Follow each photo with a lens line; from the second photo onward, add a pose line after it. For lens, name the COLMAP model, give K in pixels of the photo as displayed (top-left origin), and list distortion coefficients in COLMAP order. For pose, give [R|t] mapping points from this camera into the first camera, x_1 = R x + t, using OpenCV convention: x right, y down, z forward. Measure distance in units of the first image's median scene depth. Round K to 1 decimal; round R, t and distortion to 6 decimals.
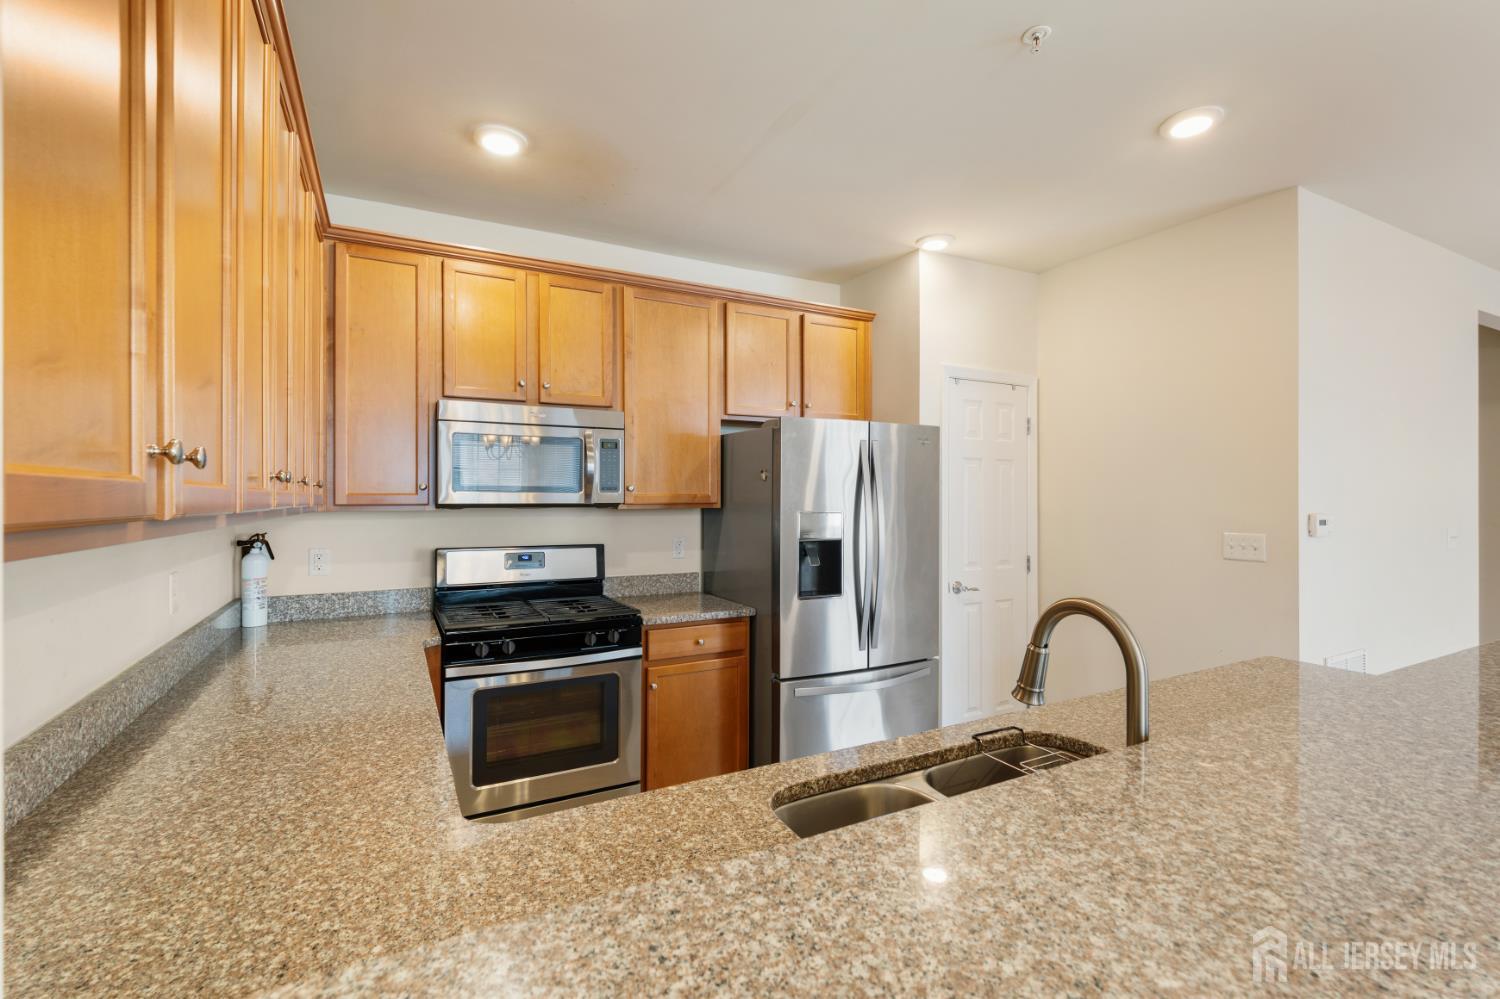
lens RADIAL K [[682.3, 0, 750.4], [0, 682.3, 504.5], [0, 0, 1]] dist [0.002753, 0.000152]
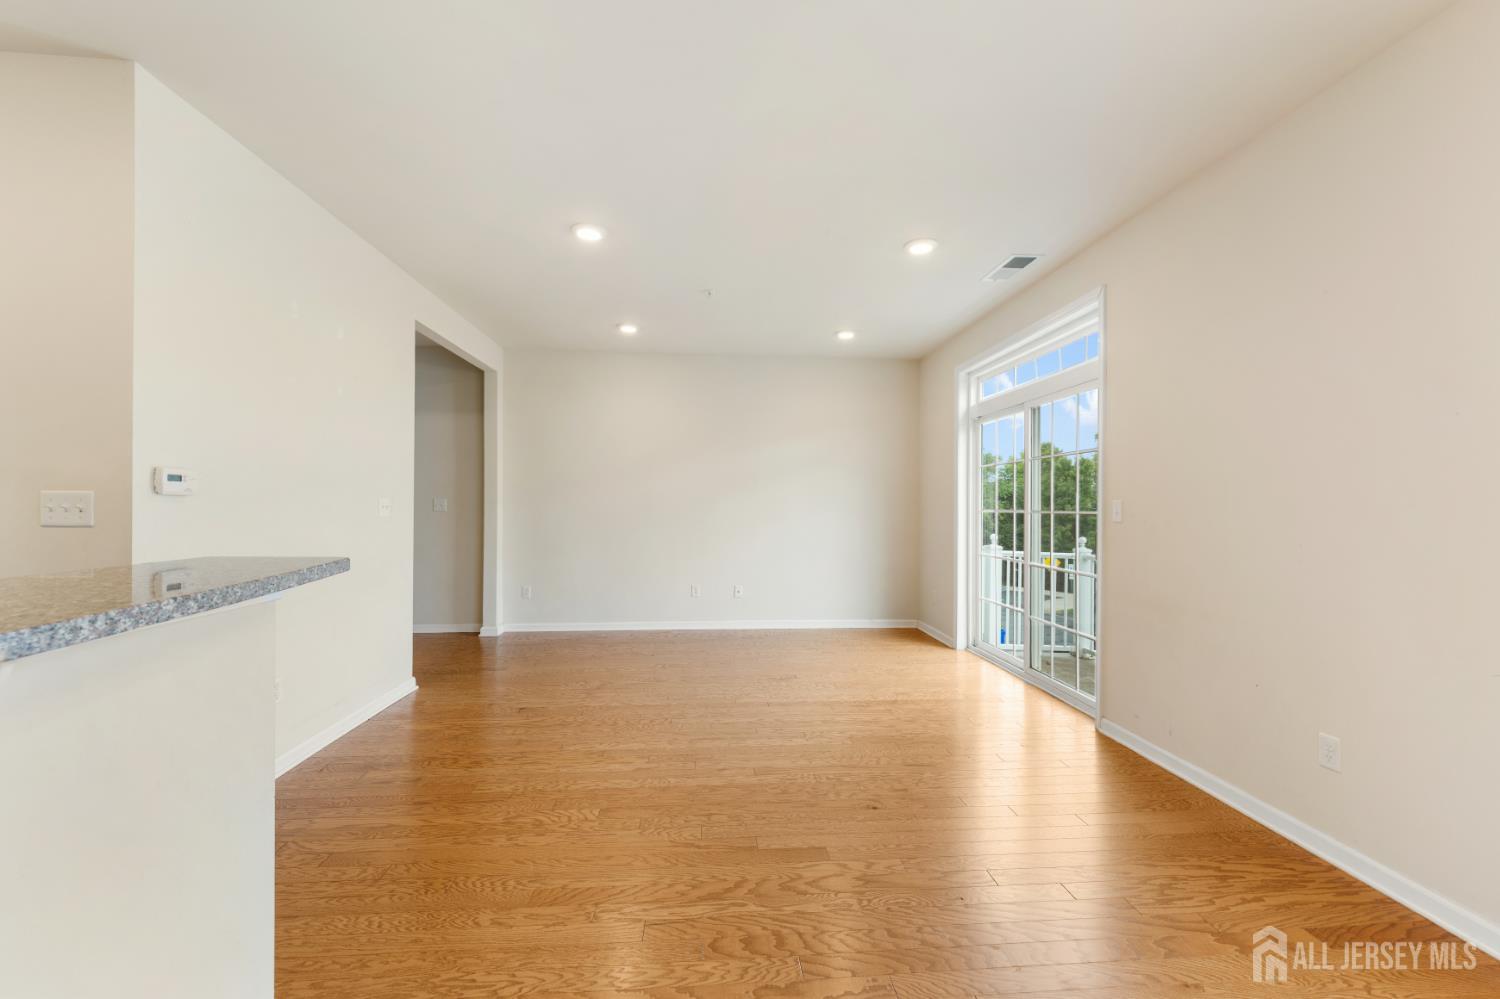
lens RADIAL K [[590.8, 0, 747.2], [0, 590.8, 503.5], [0, 0, 1]] dist [0.007467, -0.001085]
pose [[0.407715, 0.009510, 0.913060, 0.450541], [-0.007446, 0.999947, -0.007090, 0.058296], [-0.913079, -0.003908, 0.407764, 0.044918]]
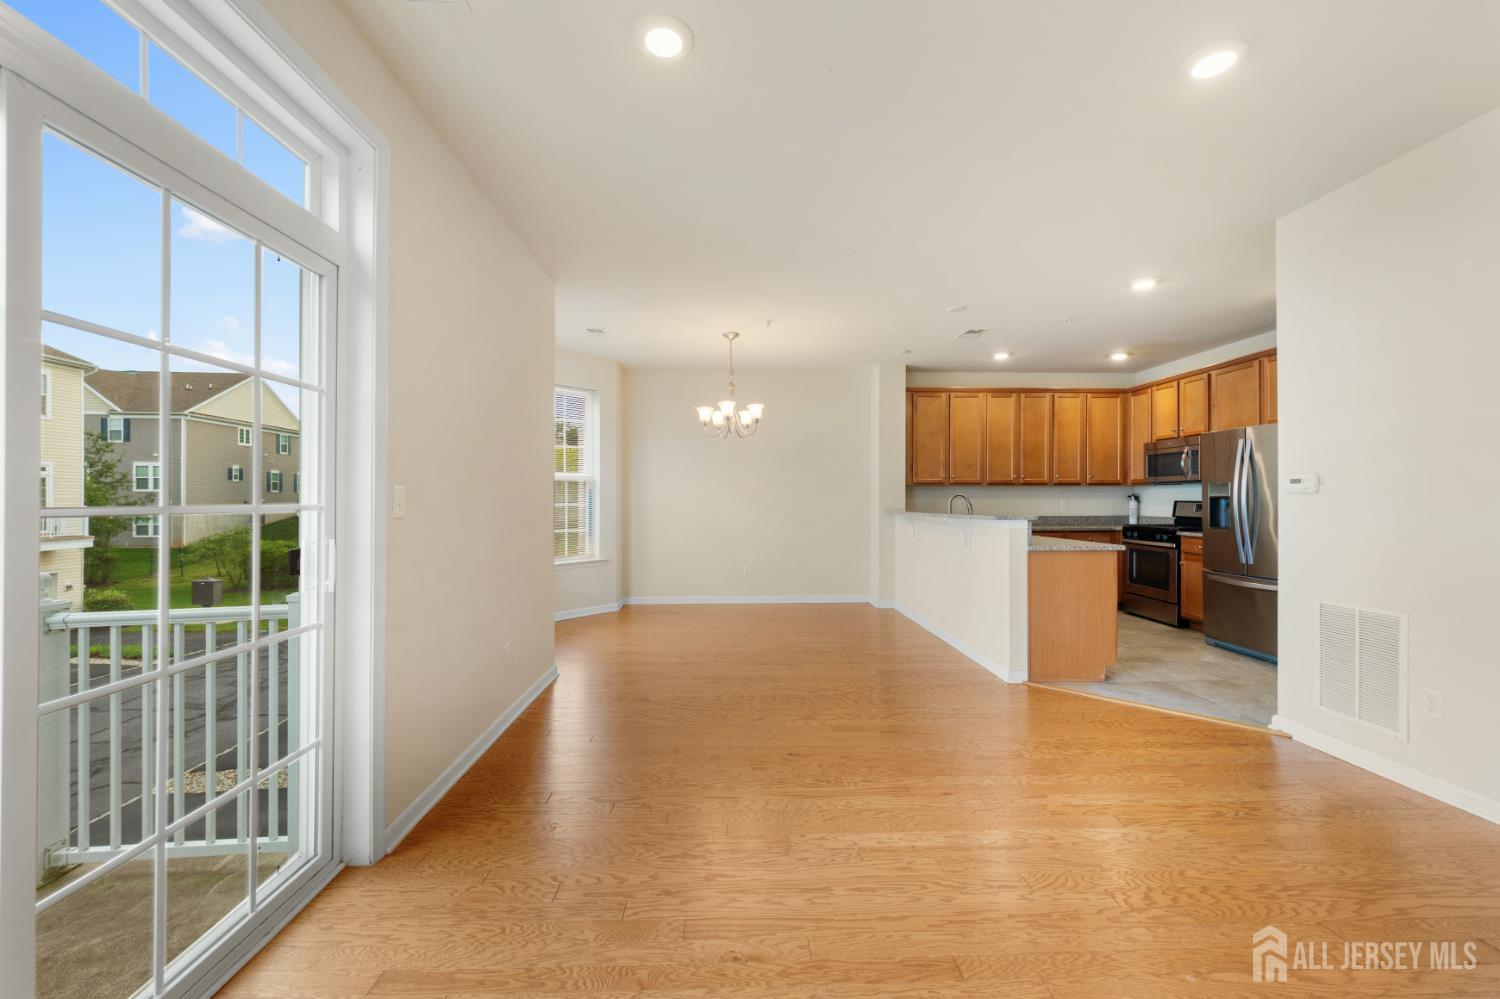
lens RADIAL K [[590.8, 0, 751.9], [0, 590.8, 501.0], [0, 0, 1]] dist [0.007467, -0.001085]
pose [[-0.427949, 0.005387, -0.903787, 2.153995], [-0.002134, 0.999973, 0.006971, 0.056654], [0.903800, 0.004912, -0.427927, 0.564938]]
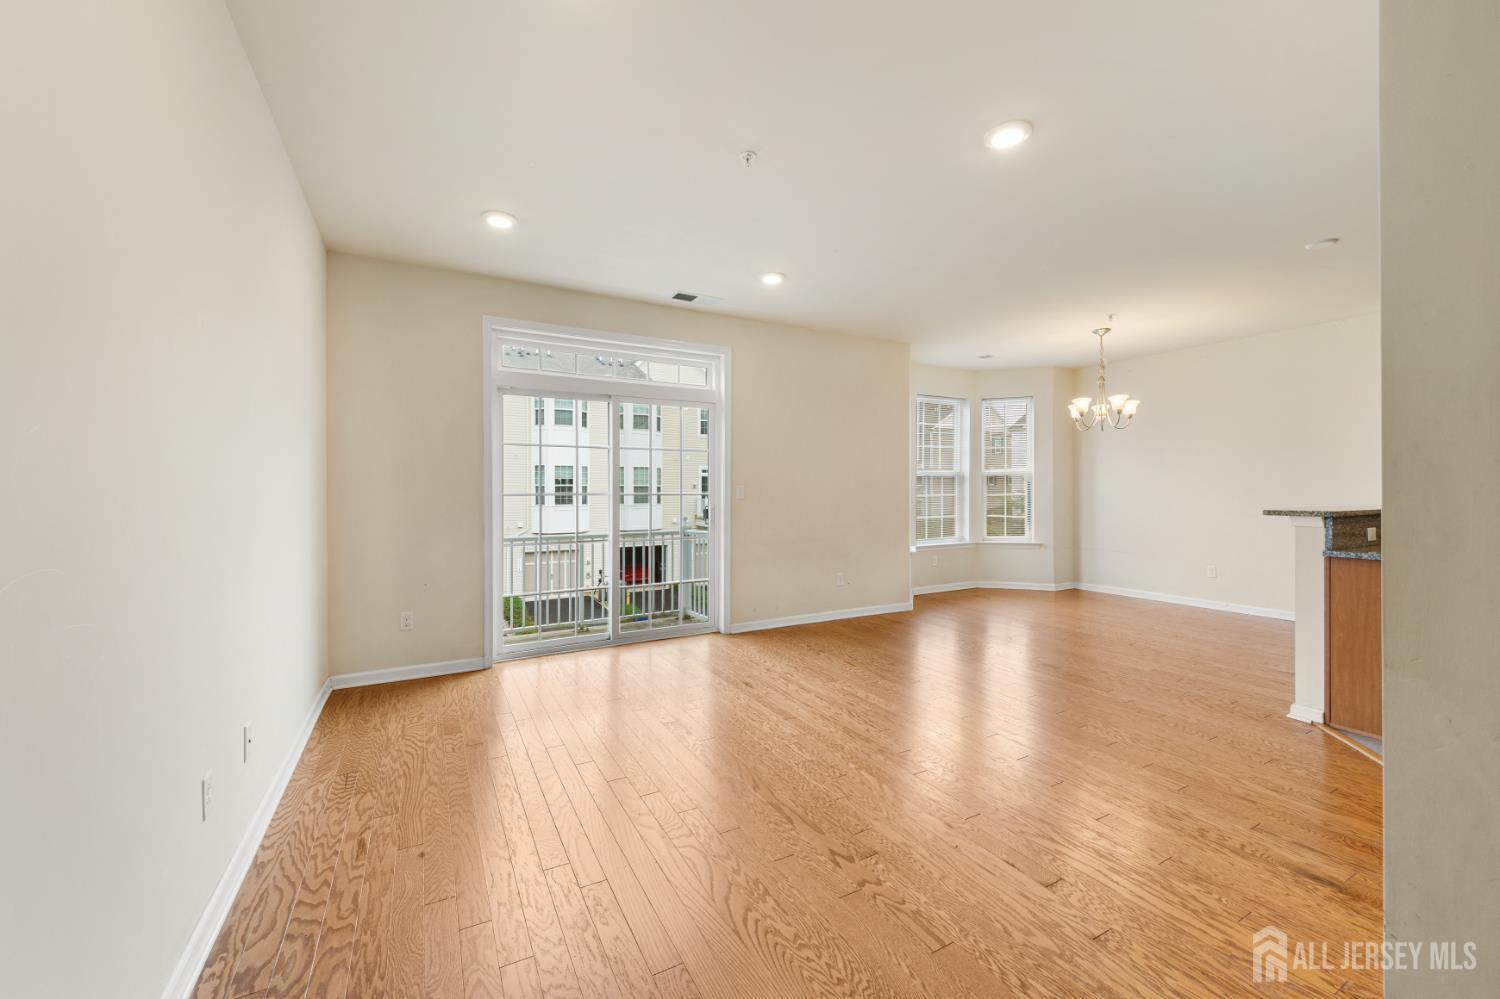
lens RADIAL K [[590.8, 0, 752.3], [0, 590.8, 496.0], [0, 0, 1]] dist [0.007467, -0.001085]
pose [[-0.999915, 0.005835, -0.011652, 1.685616], [0.005730, 0.999943, 0.008998, 0.059902], [0.011703, 0.008931, -0.999892, 1.570792]]
